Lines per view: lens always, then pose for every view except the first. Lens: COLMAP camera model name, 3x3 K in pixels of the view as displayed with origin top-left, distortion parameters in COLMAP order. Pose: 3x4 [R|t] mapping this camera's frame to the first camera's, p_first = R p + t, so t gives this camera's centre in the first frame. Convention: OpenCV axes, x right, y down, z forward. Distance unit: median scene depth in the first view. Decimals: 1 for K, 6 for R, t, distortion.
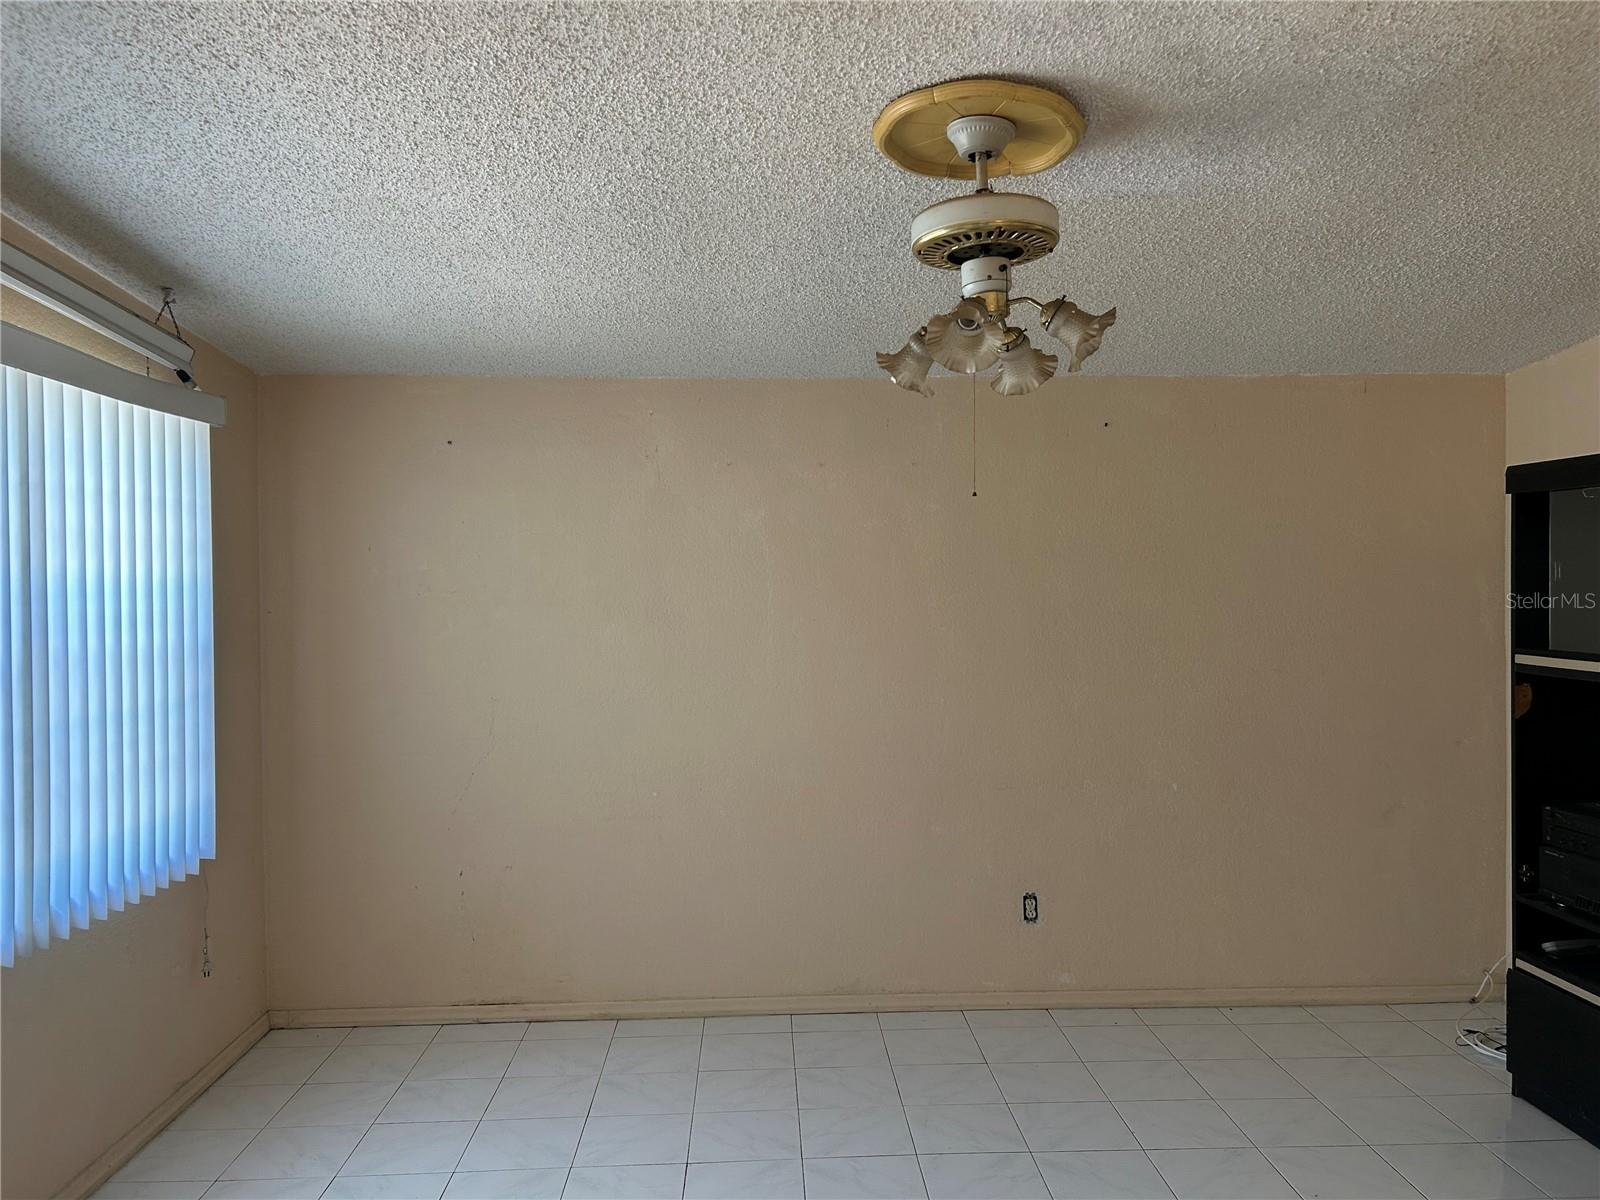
lens RADIAL K [[1222.3, 0, 802.5], [0, 1222.3, 595.3], [0, 0, 1]] dist [0.068781, -0.054341]
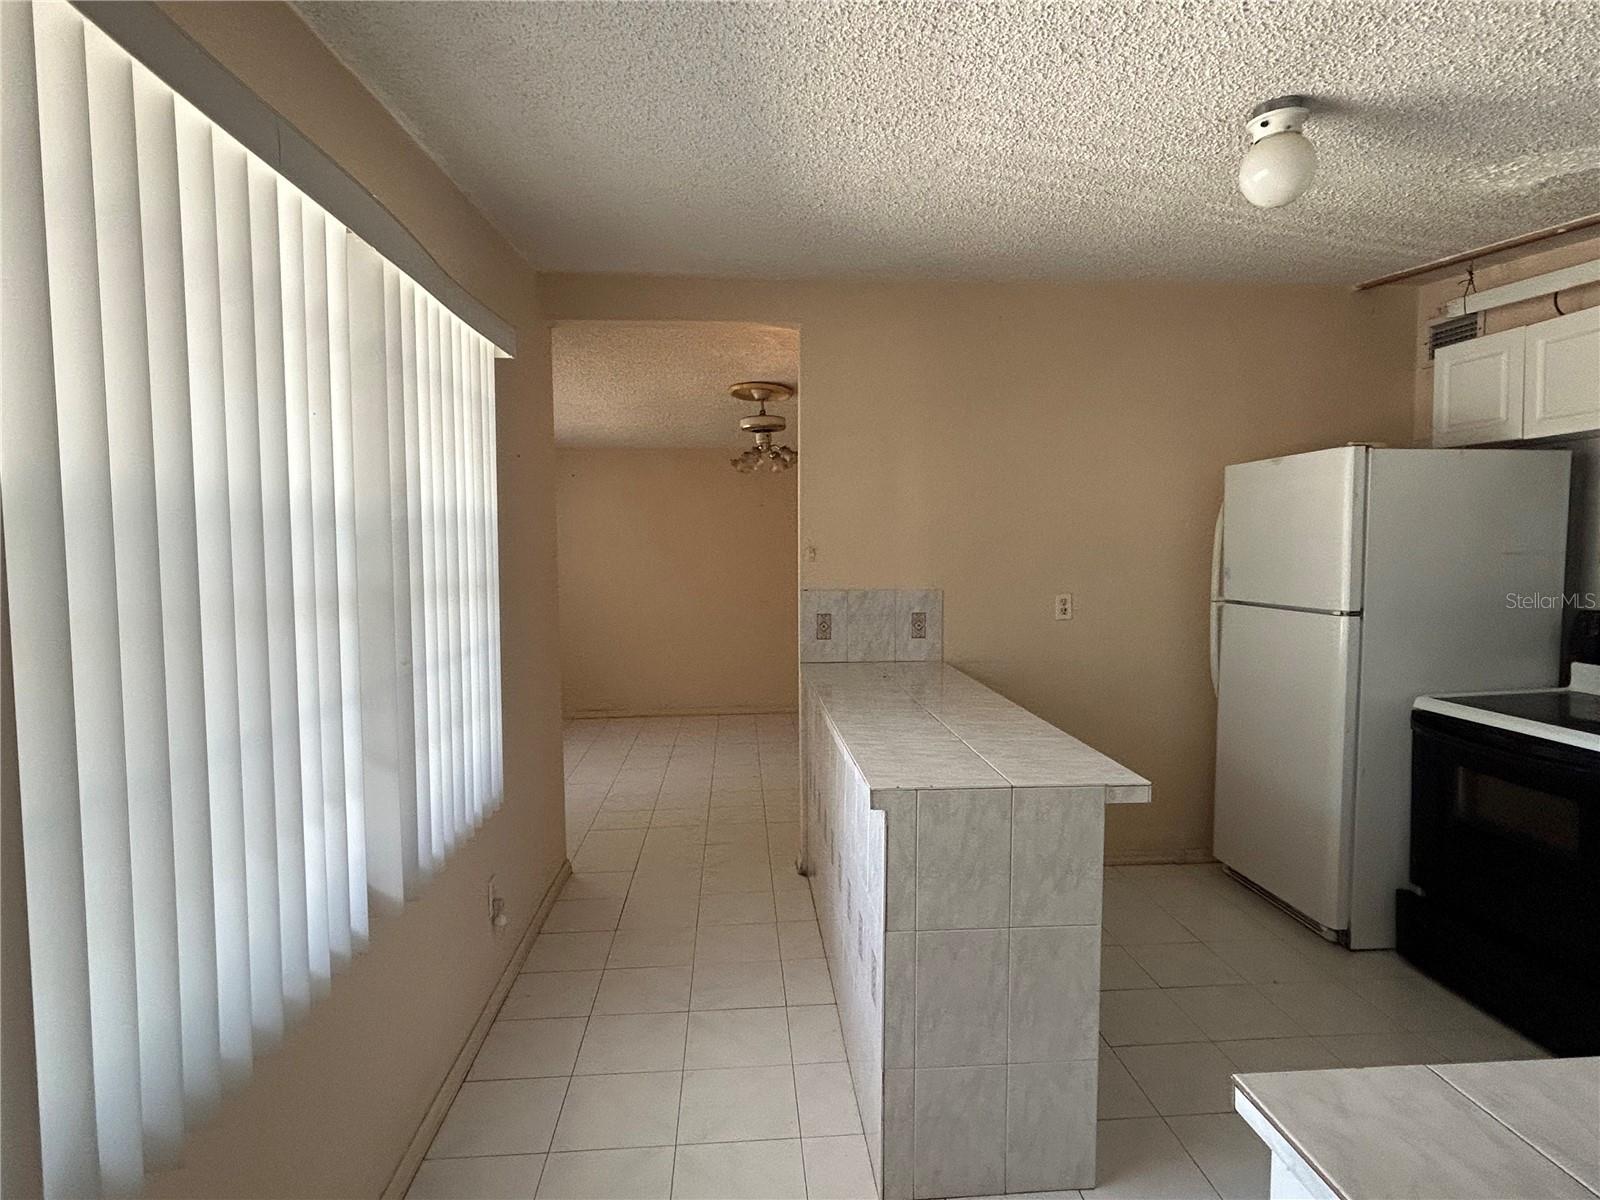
lens RADIAL K [[875.4, 0, 798.2], [0, 875.4, 594.7], [0, 0, 1]] dist [-0.001696, 0.002492]
pose [[0.999279, -0.003567, 0.037791, 0.114815], [0.001456, 0.998446, 0.055717, 0.017262], [-0.037931, -0.055622, 0.997731, -0.981668]]
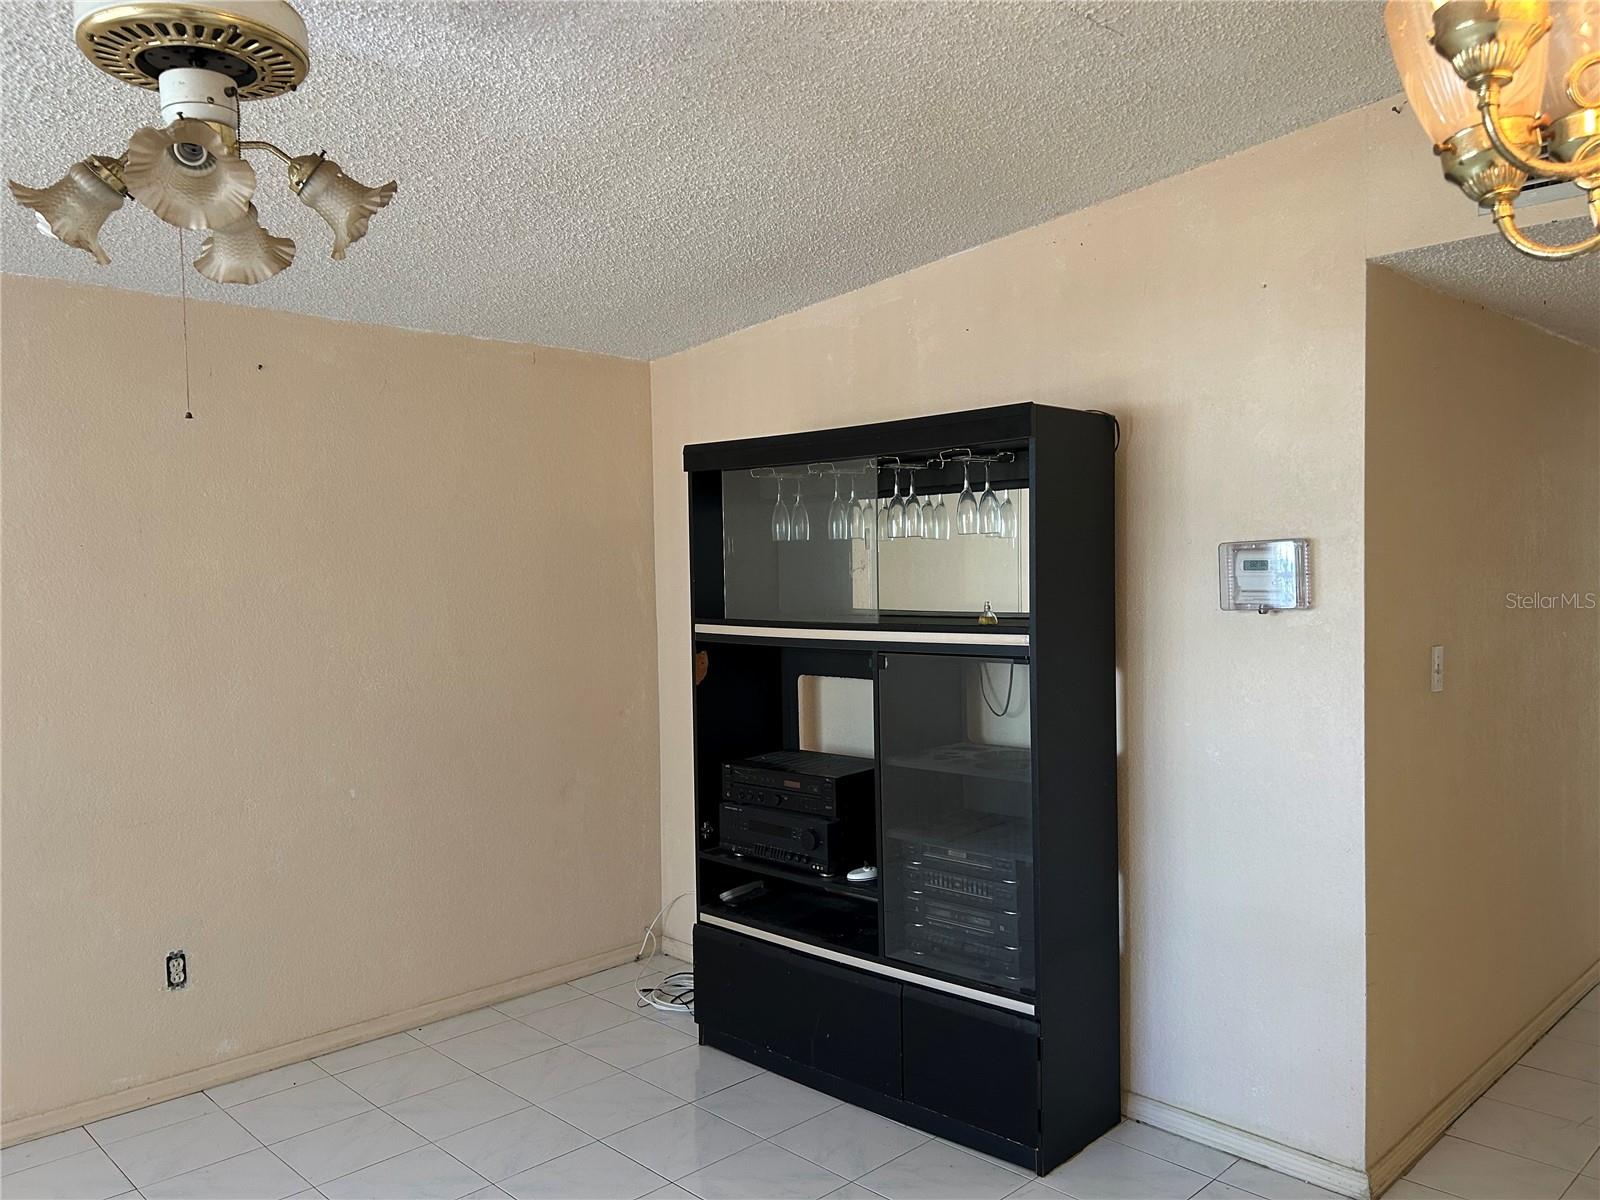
lens RADIAL K [[1222.3, 0, 790.4], [0, 1222.3, 603.0], [0, 0, 1]] dist [0.068781, -0.054341]
pose [[0.748353, -0.022557, 0.662917, -0.056098], [0.013242, 0.999730, 0.019069, 0.011964], [-0.663168, -0.005492, 0.748450, 0.189373]]
